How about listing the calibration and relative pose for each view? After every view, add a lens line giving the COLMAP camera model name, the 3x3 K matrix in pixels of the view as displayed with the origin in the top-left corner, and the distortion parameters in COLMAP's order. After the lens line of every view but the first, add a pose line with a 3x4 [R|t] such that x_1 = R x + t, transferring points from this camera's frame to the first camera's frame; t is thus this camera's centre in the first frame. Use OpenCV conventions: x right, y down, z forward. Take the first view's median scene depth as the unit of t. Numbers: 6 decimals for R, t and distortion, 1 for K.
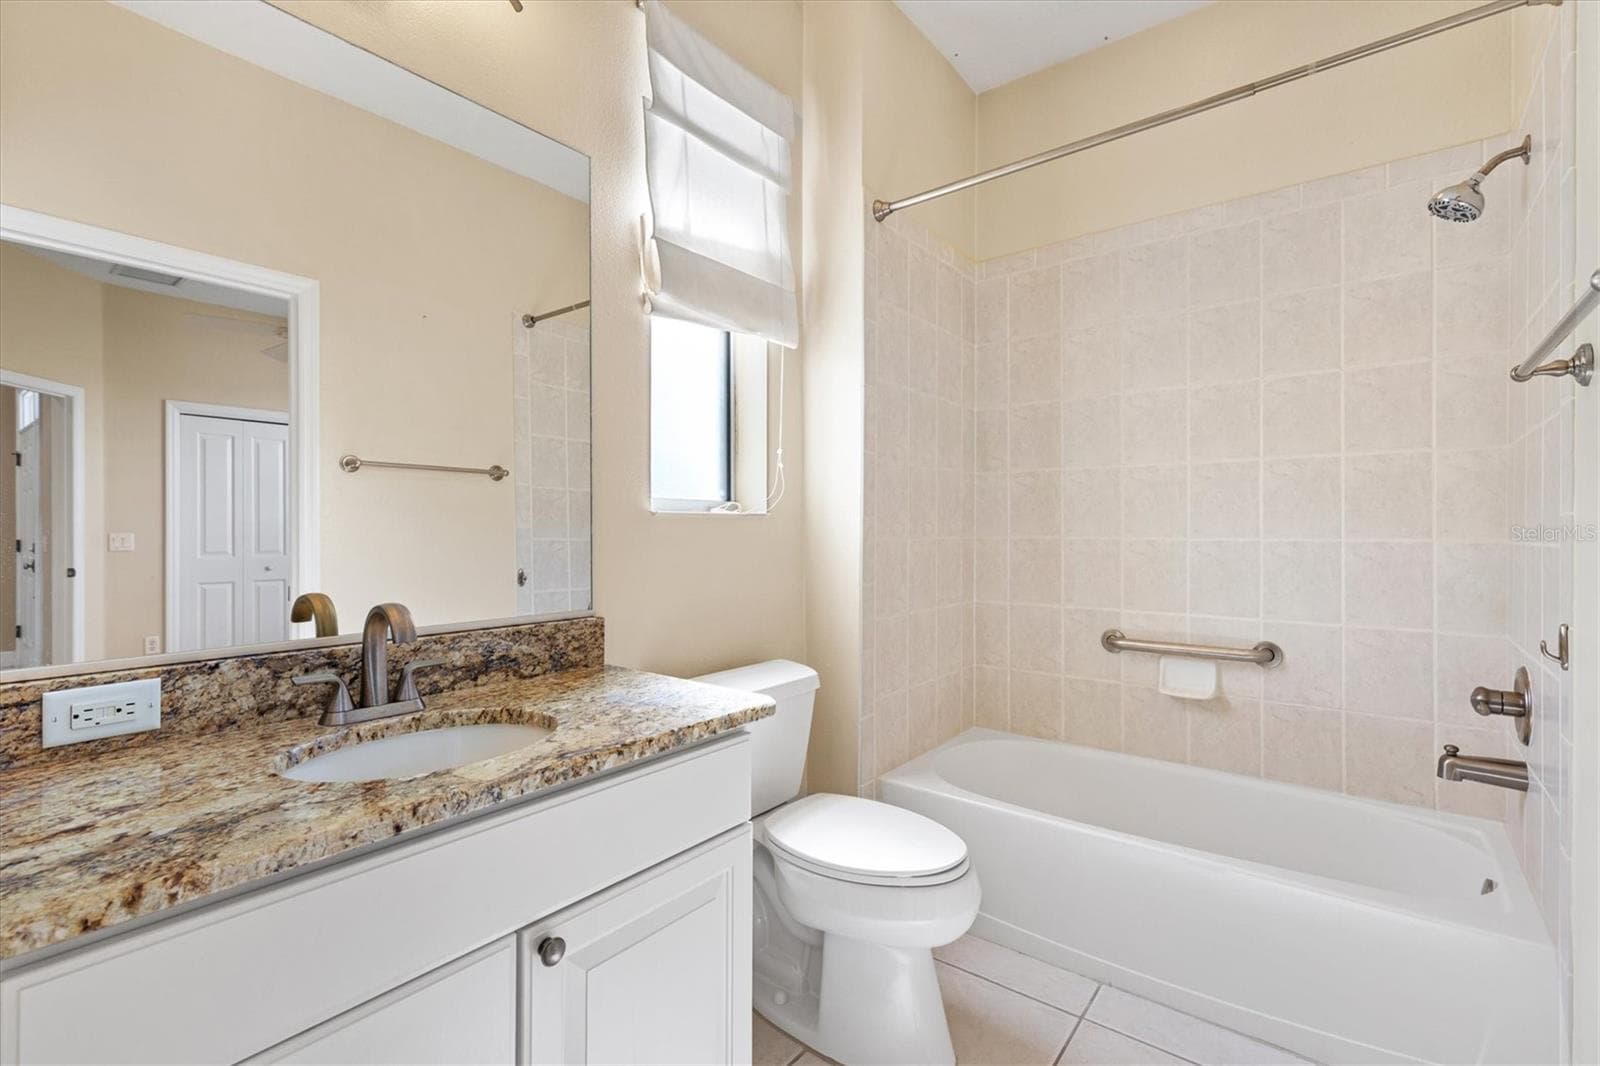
lens RADIAL K [[733.7, 0, 800.0], [0, 733.7, 533.0], [0, 0, 1]] dist [-0.000425, -0.000385]
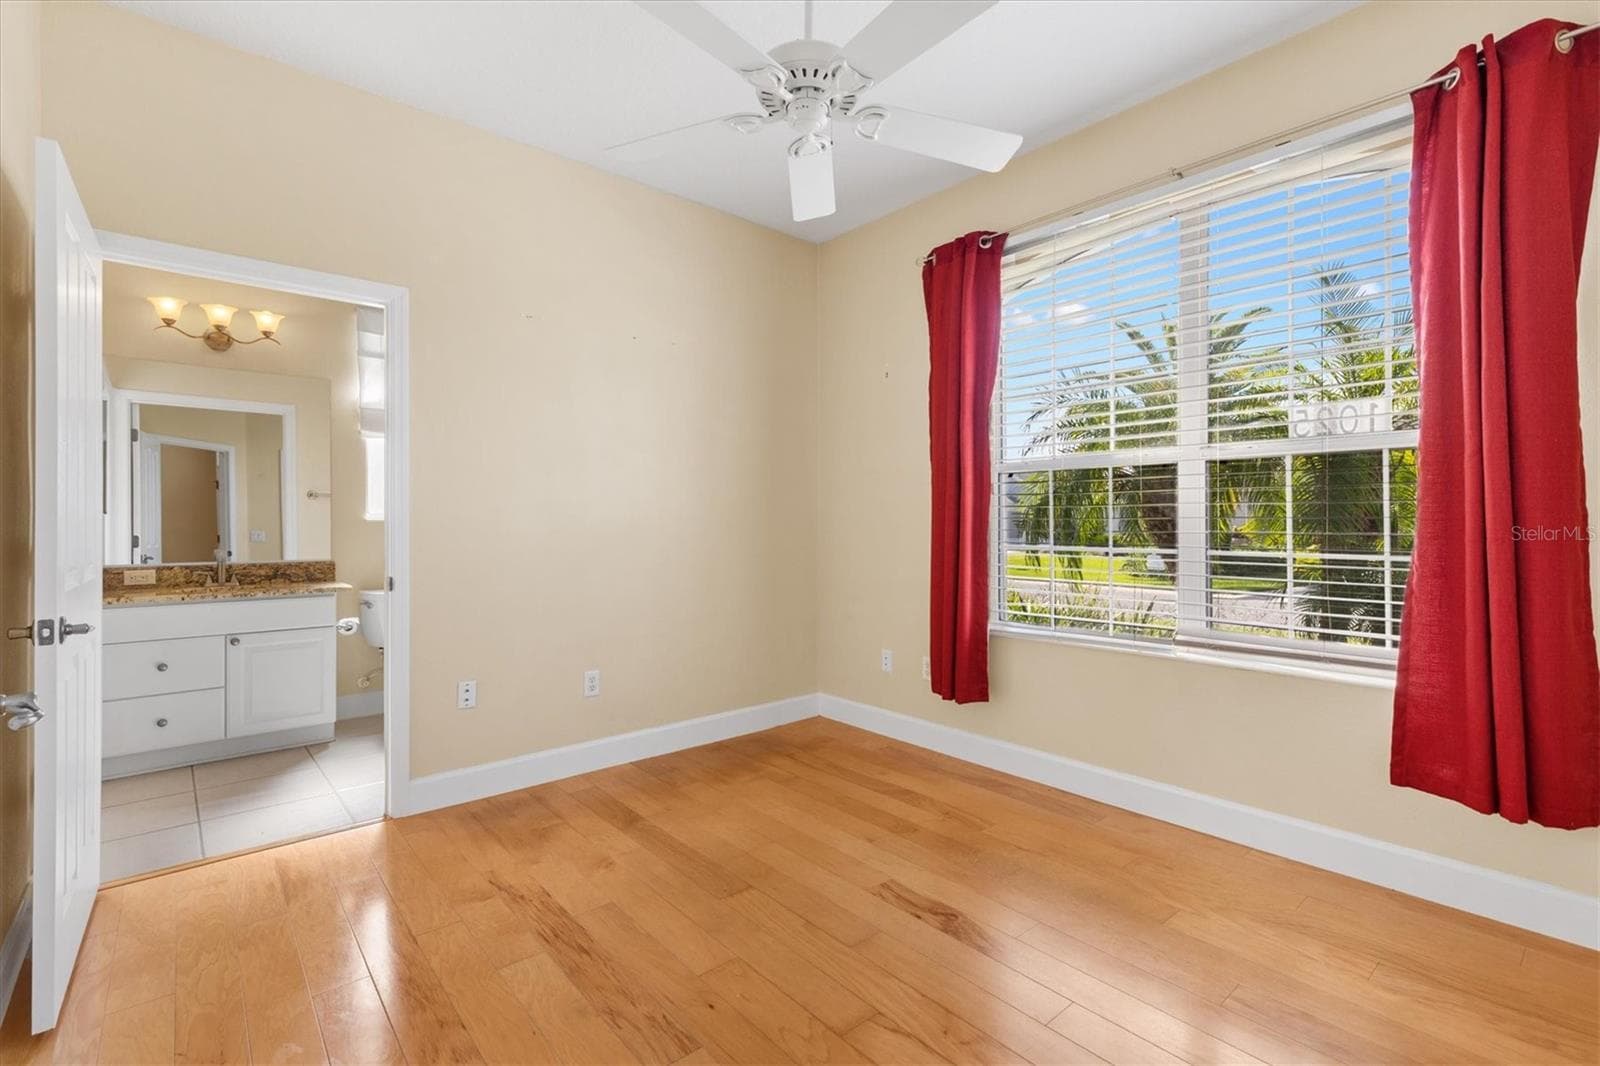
lens RADIAL K [[726.7, 0, 797.8], [0, 726.7, 524.3], [0, 0, 1]] dist [0.001025, 0.000151]
pose [[0.981305, -0.006463, -0.192350, 2.134995], [0.005233, 0.999962, -0.006901, 0.013397], [0.192387, 0.005765, 0.981302, -1.387595]]
